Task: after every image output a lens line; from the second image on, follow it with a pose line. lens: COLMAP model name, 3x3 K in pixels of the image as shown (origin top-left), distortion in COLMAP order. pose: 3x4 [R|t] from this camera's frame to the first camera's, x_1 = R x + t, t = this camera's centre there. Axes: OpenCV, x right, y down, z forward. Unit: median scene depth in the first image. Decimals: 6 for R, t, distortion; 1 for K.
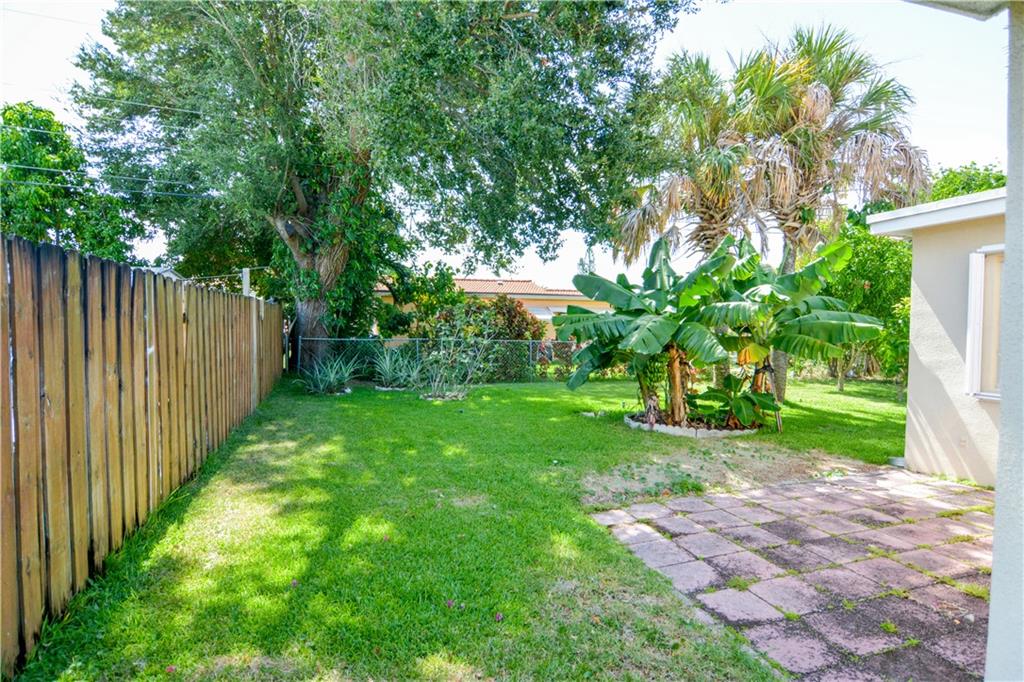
lens RADIAL K [[551.3, 0, 507.3], [0, 551.3, 338.6], [0, 0, 1]] dist [-0.027347, 0.001420]
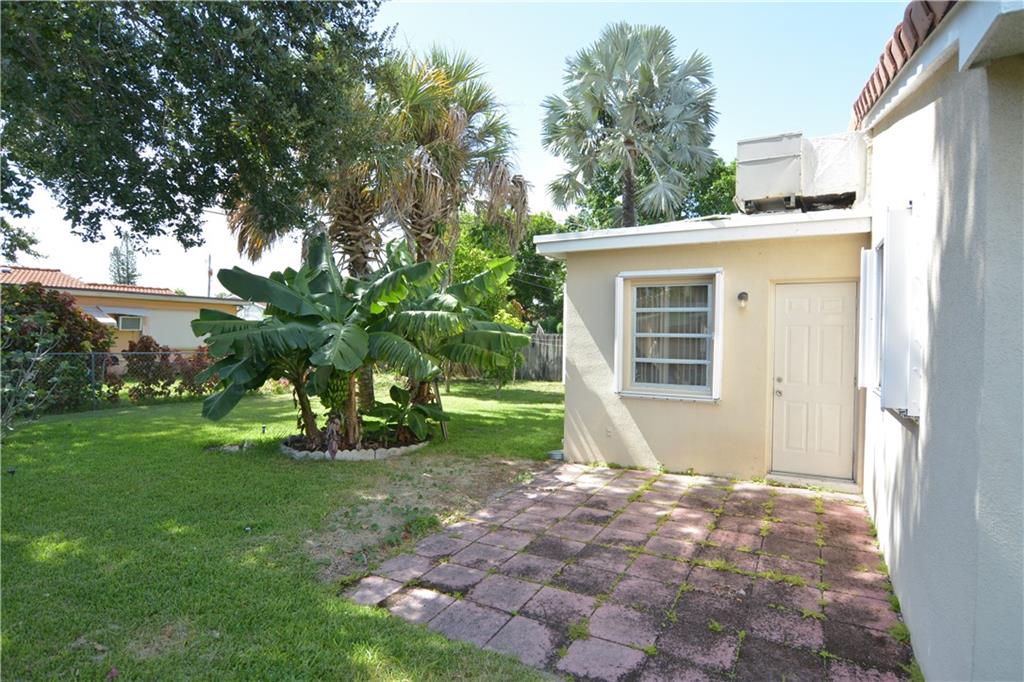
lens RADIAL K [[551.3, 0, 512.9], [0, 551.3, 344.8], [0, 0, 1]] dist [-0.027347, 0.001420]
pose [[0.715058, -0.014195, 0.698921, -0.172854], [0.011958, 0.999896, 0.008074, -0.017800], [-0.698963, 0.002584, 0.715153, 0.277665]]
